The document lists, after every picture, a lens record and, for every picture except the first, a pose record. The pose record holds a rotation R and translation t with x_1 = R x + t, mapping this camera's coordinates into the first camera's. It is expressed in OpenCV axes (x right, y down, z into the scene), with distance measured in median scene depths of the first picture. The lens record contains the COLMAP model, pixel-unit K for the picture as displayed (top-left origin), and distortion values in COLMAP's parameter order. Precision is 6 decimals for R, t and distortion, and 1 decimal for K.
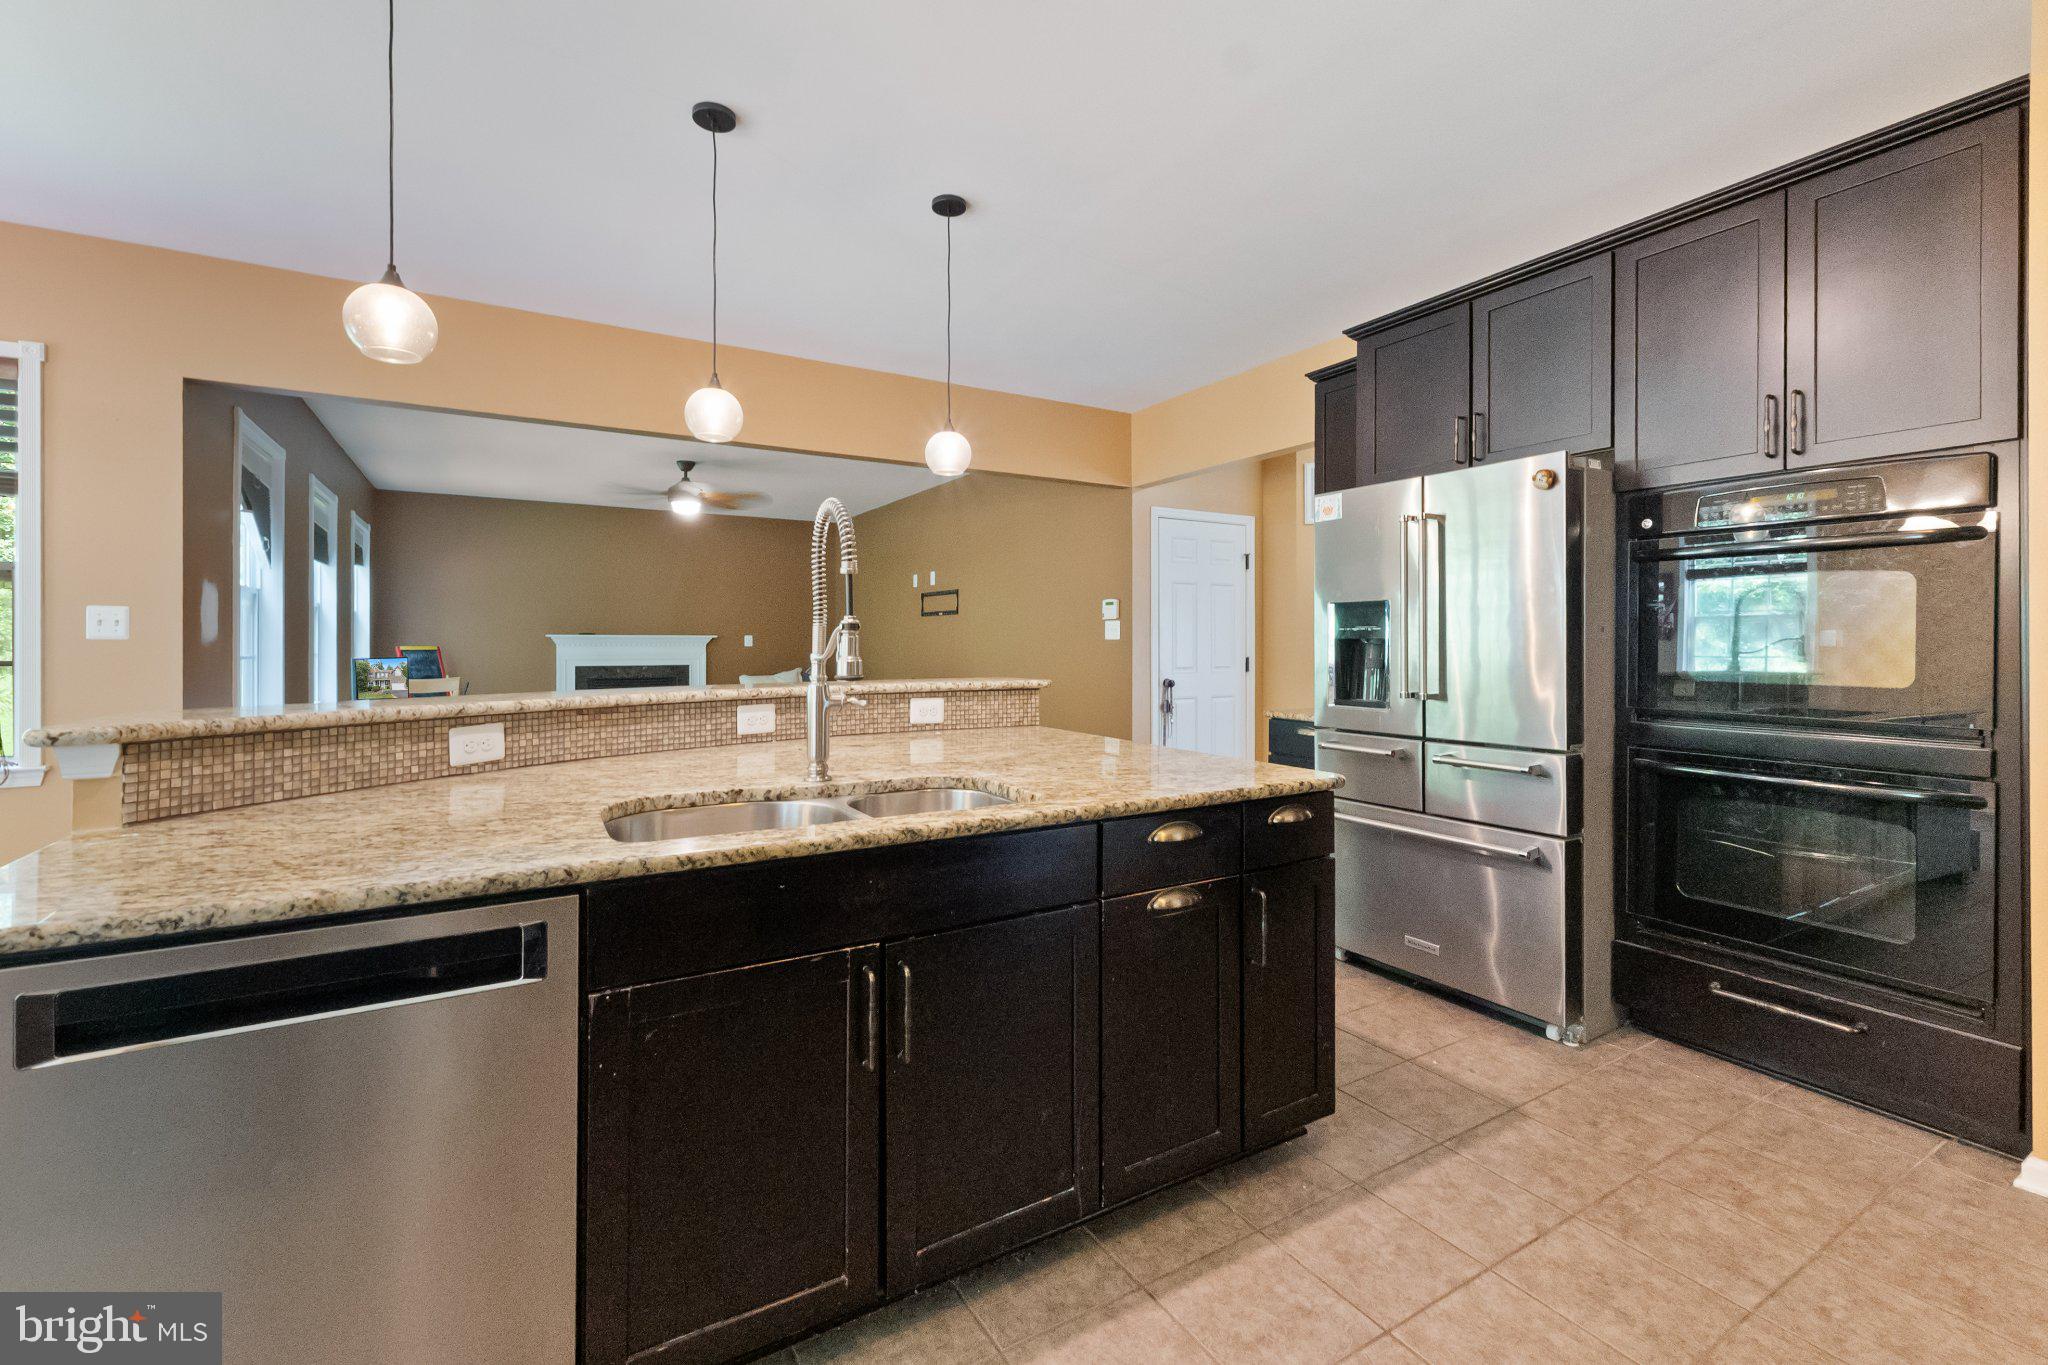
lens RADIAL K [[874.3, 0, 1022.6], [0, 874.3, 638.7], [0, 0, 1]] dist [0.001804, -0.000278]
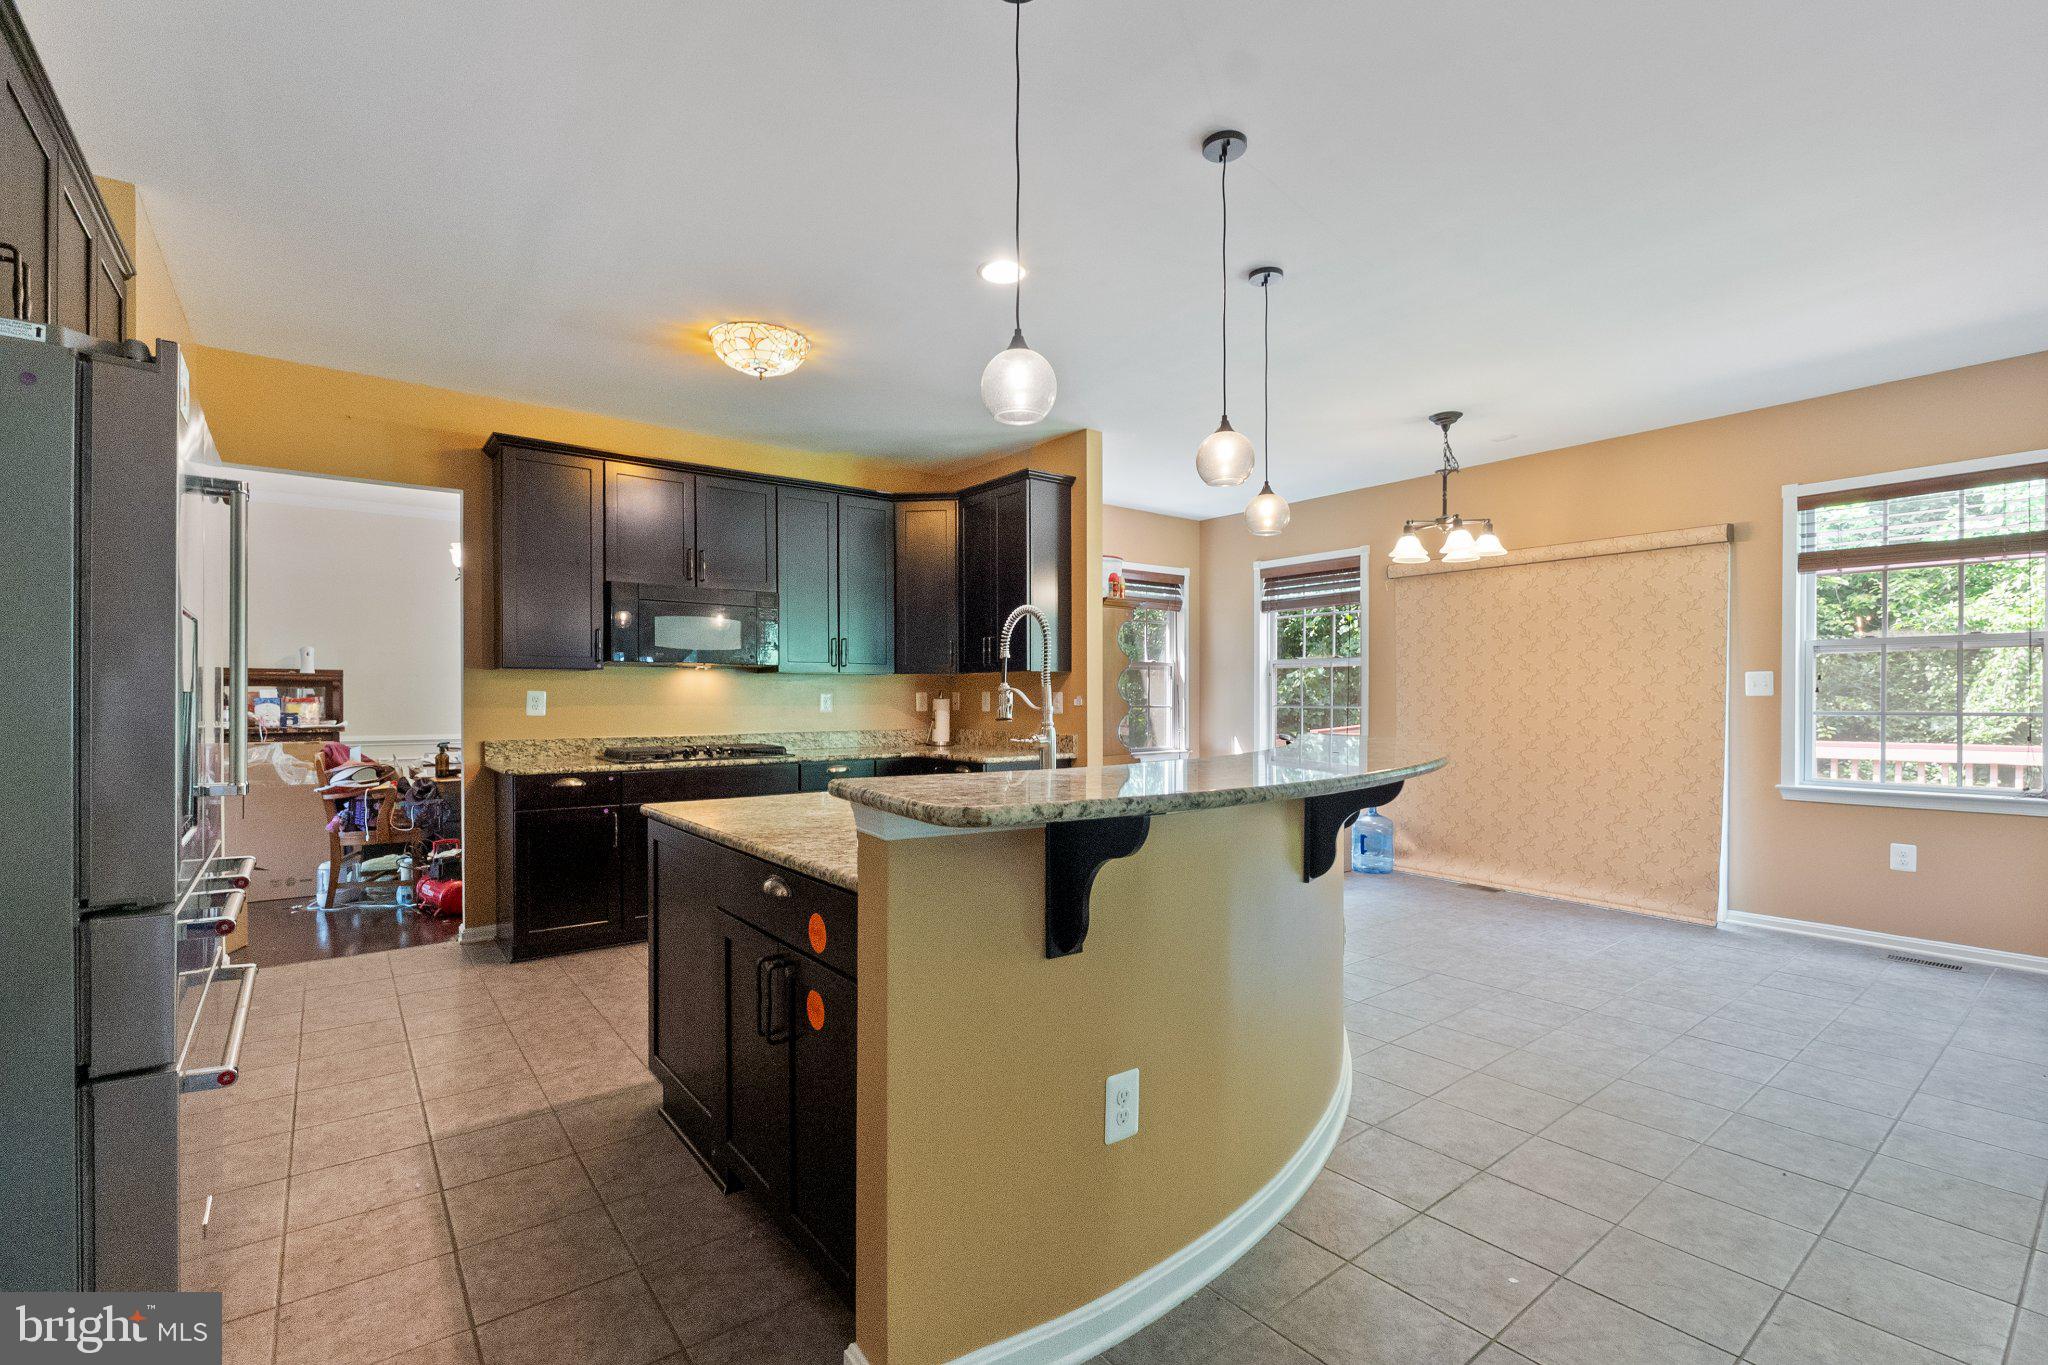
lens RADIAL K [[895.7, 0, 1023.6], [0, 895.7, 708.1], [0, 0, 1]] dist [-0.010482, -0.000007]
pose [[-0.992546, 0.003405, -0.121826, -0.018166], [0.002661, 0.999977, 0.006270, 0.007516], [0.121845, 0.005899, -0.992532, 1.817414]]
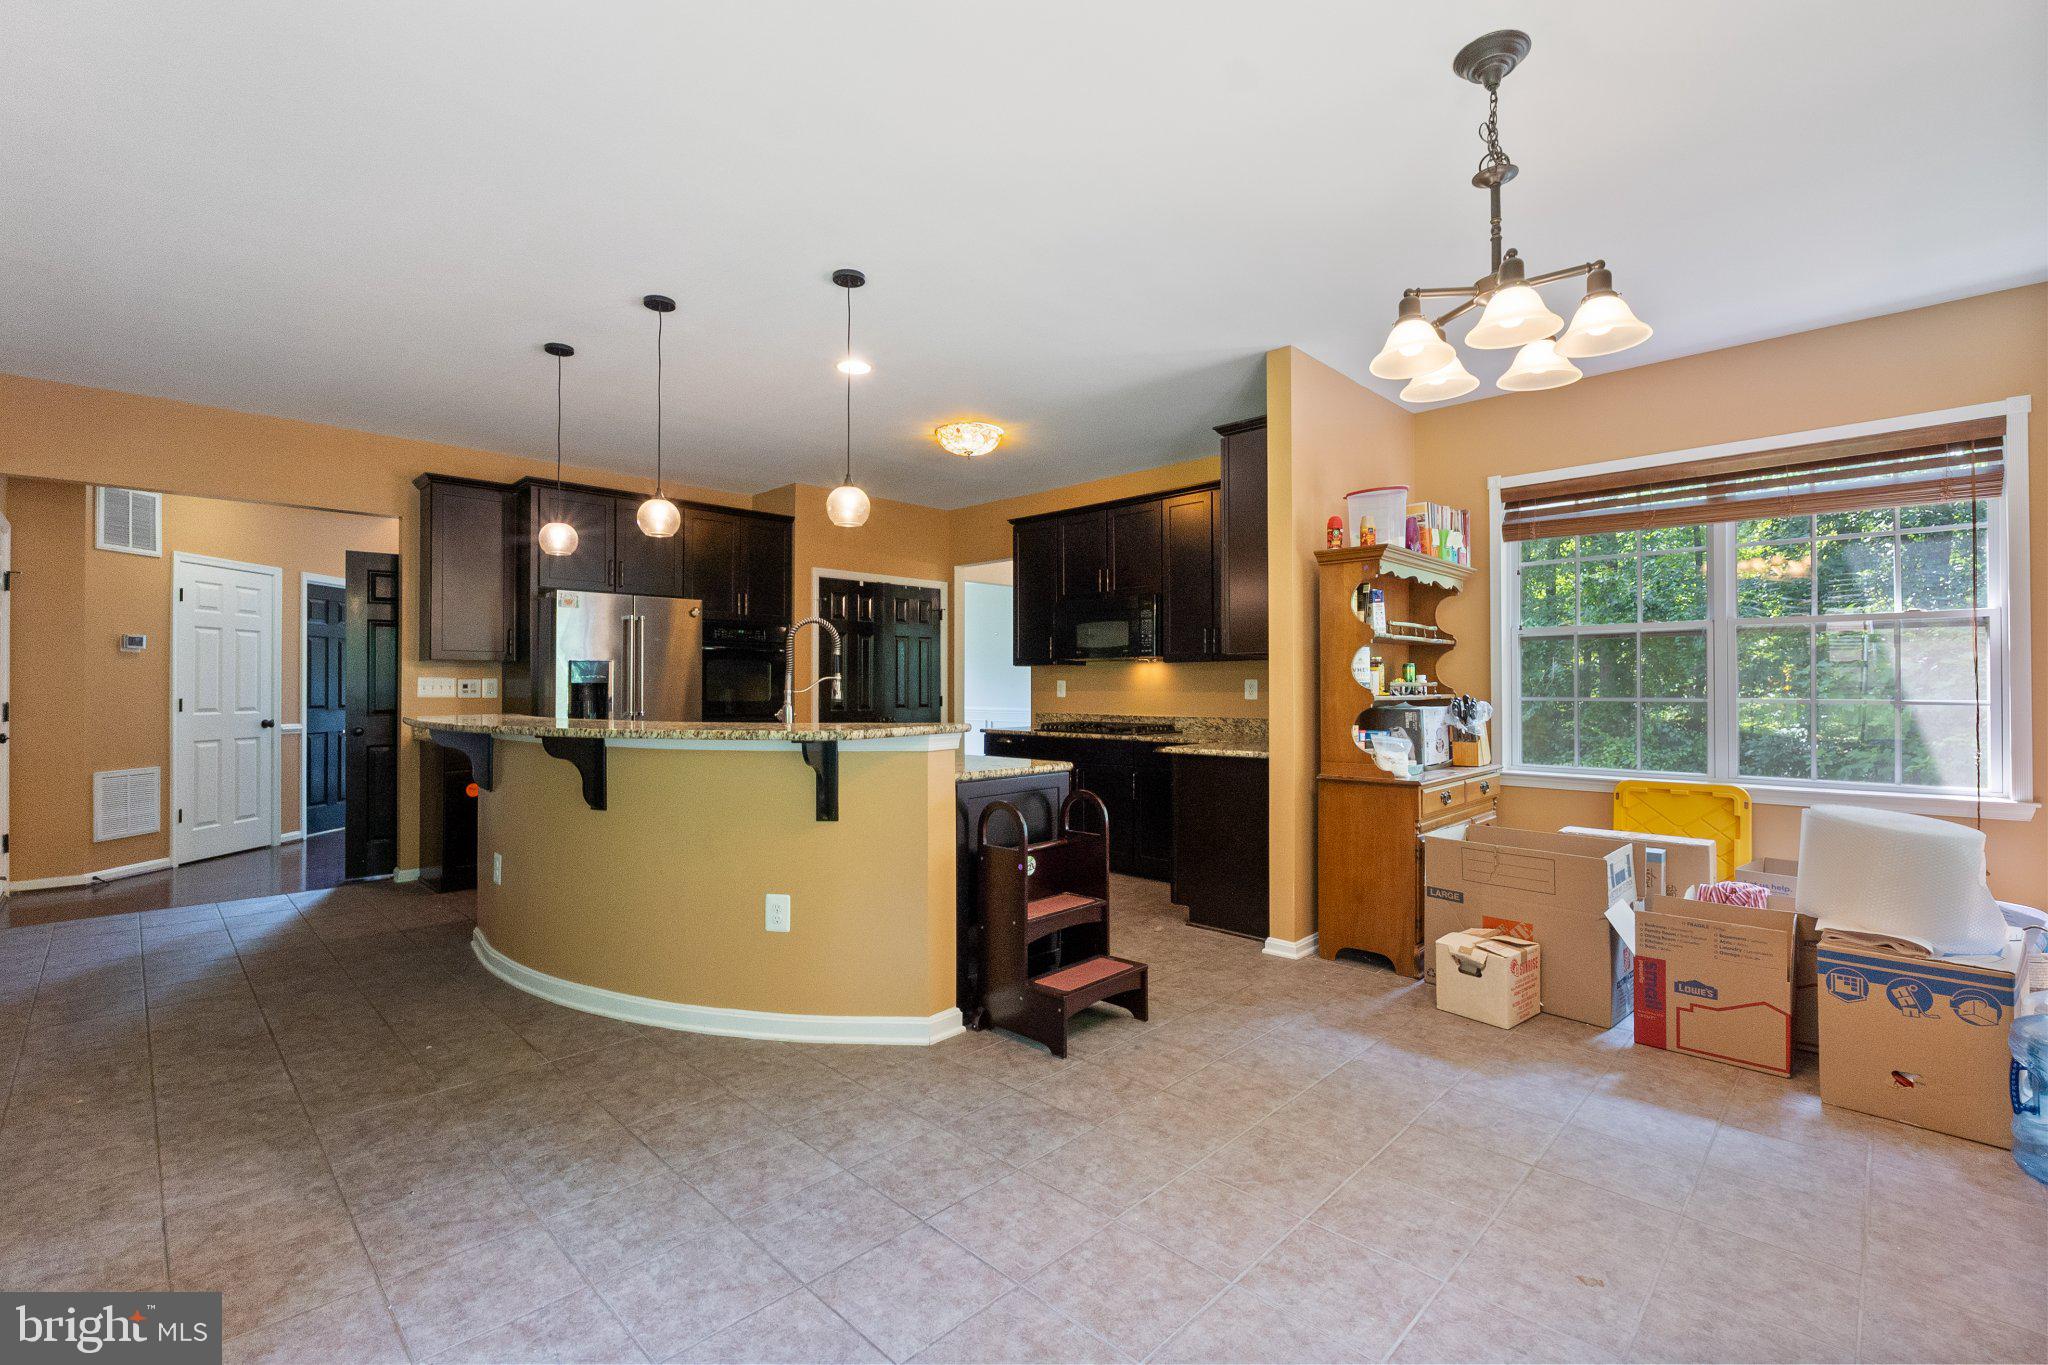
lens RADIAL K [[893.8, 0, 1016.4], [0, 893.8, 684.4], [0, 0, 1]] dist [-0.014444, 0.000114]
pose [[-0.248208, 0.002882, 0.968702, -1.736156], [-0.005997, 0.999972, -0.004511, 0.006656], [-0.968688, -0.006929, -0.248184, 0.750531]]
